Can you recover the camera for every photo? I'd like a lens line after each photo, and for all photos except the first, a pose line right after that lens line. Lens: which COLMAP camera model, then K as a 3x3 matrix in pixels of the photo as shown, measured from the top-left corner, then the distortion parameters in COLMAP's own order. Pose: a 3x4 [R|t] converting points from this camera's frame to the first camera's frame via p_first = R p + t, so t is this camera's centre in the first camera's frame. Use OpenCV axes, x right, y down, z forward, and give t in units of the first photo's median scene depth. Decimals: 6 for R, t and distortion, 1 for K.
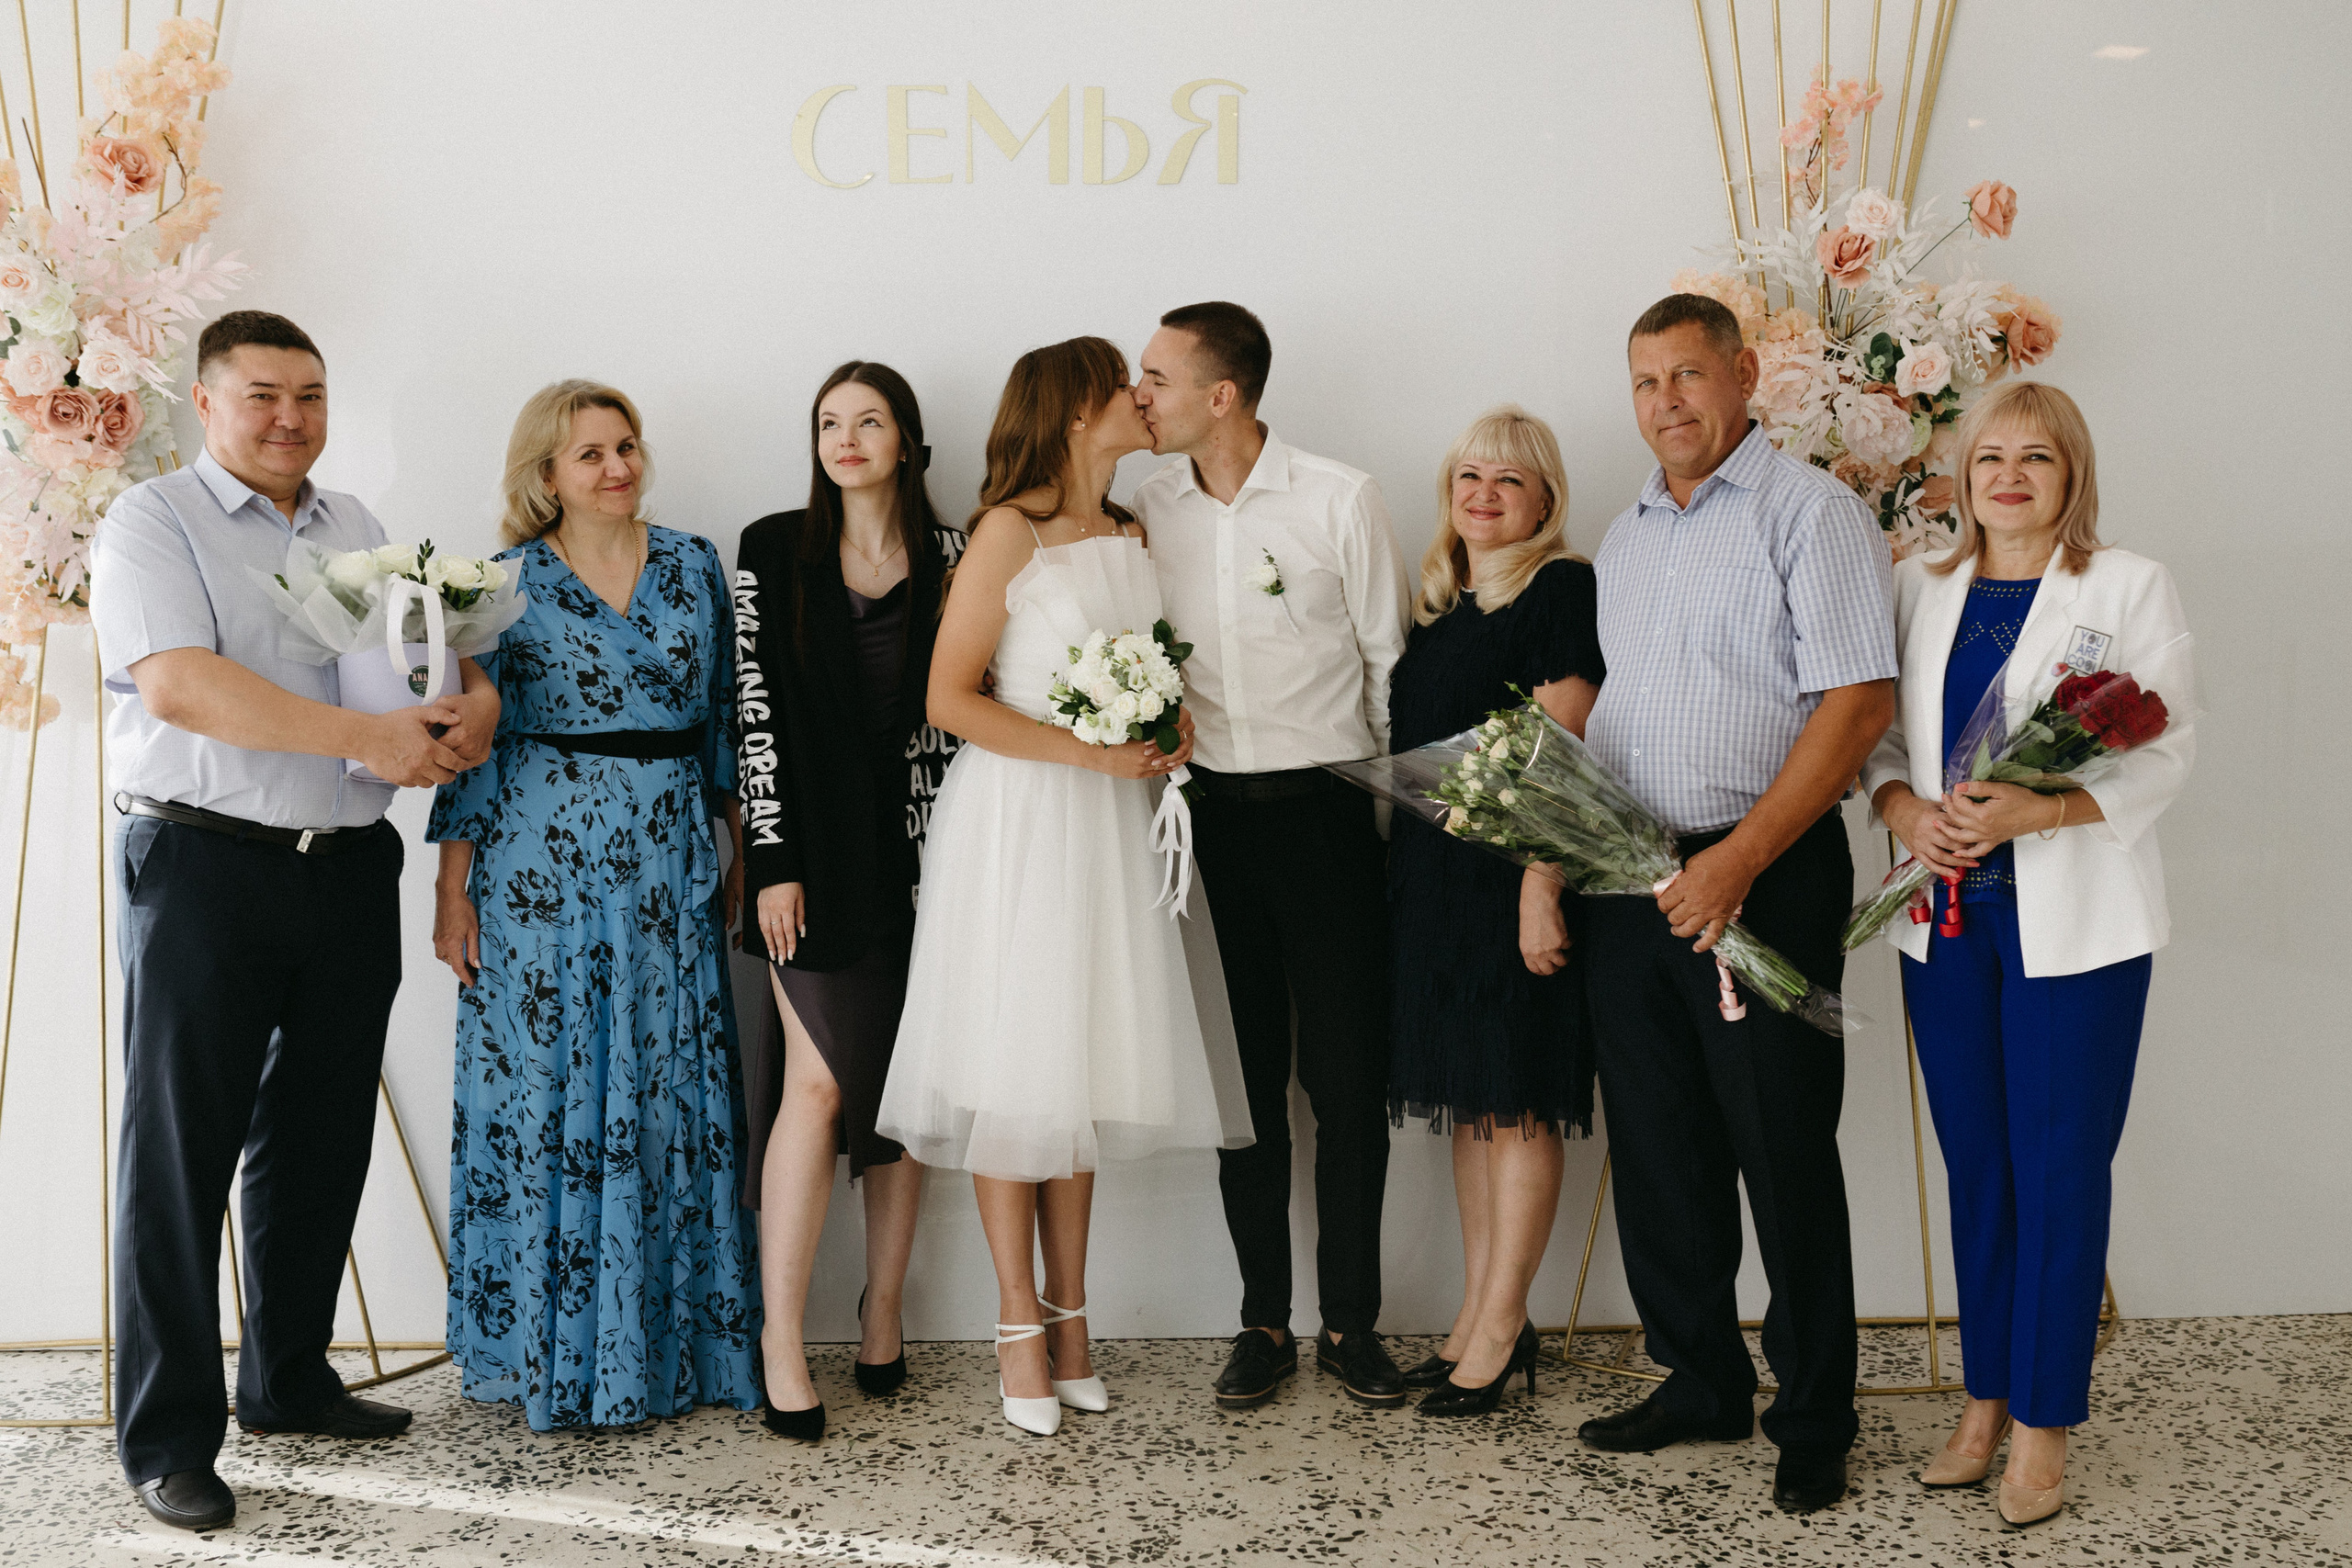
lens RADIAL K [[2491.9, 0, 1242.8], [0, 2491.9, 776.2], [0, 0, 1]] dist [-0.057973, 0.095792]
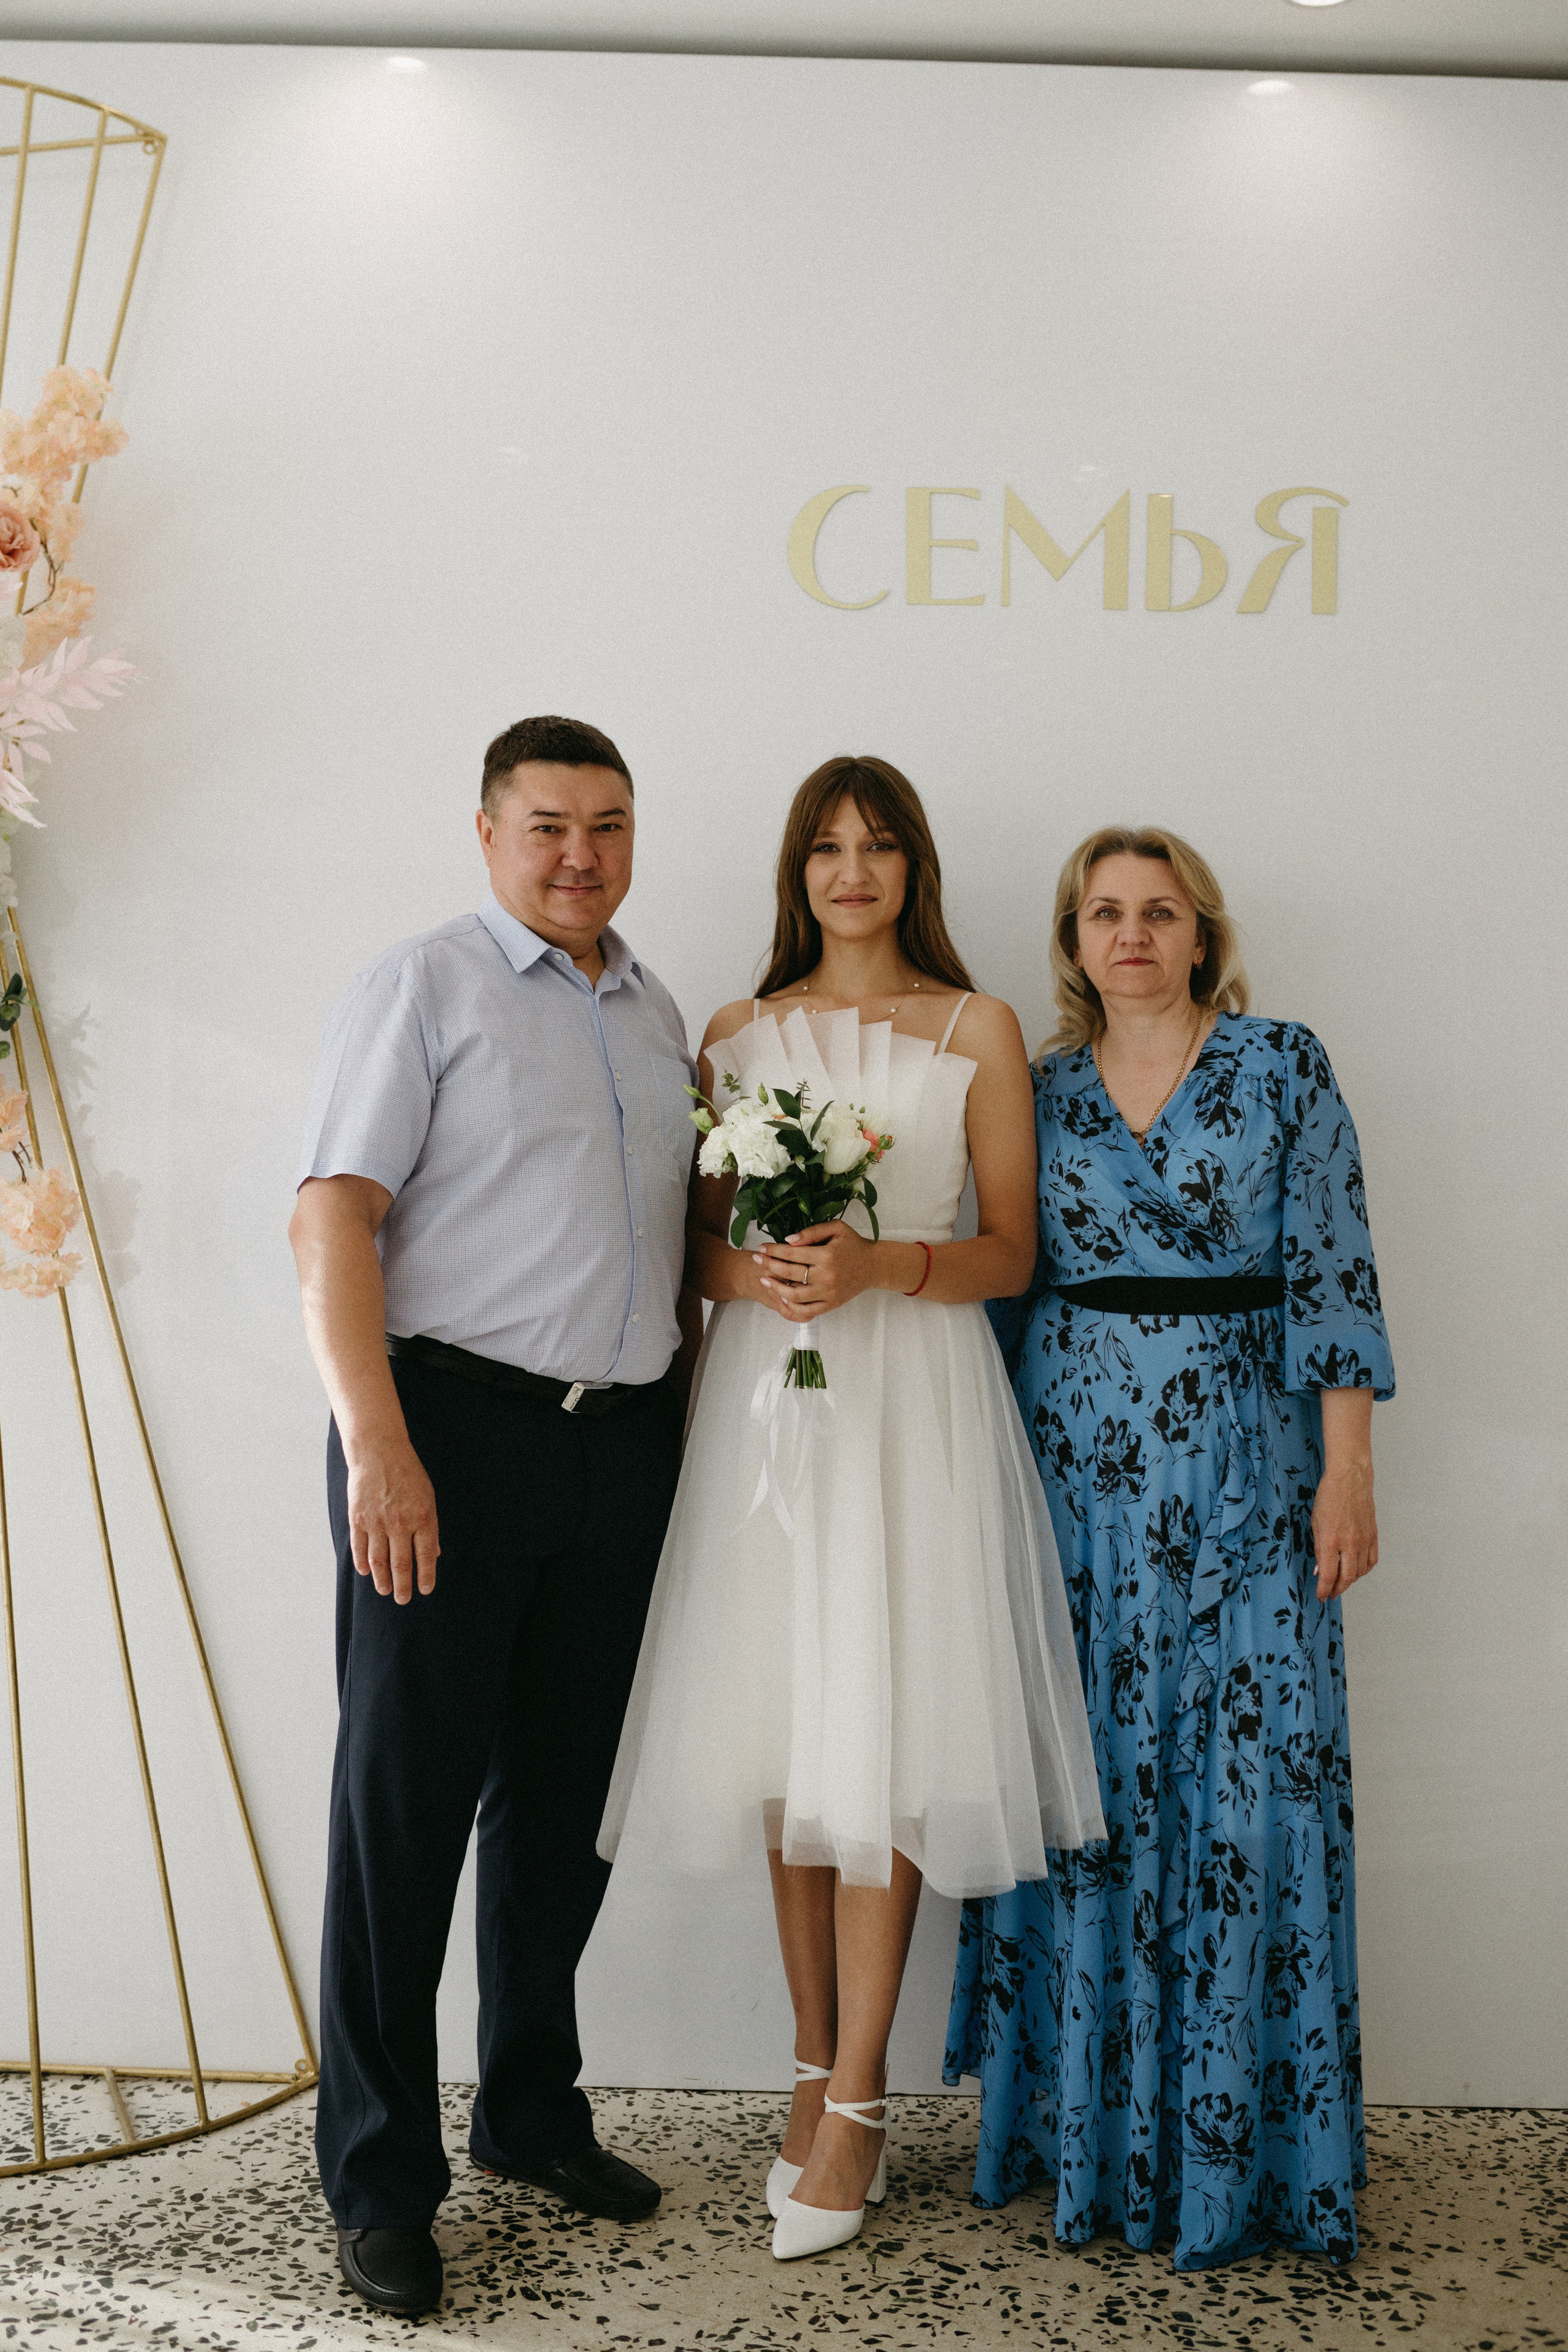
lens RADIAL K [[2418.9, 0, 746.9], [0, 2418.9, 1105.6], [0, 0, 1]] dist [-0.048609, 0.076236]
pose [[0.998617, 0.021034, -0.048178, -0.169632], [-0.027020, 0.991511, -0.127183, 0.026740], [0.045094, 0.128309, 0.990709, 0.266990]]
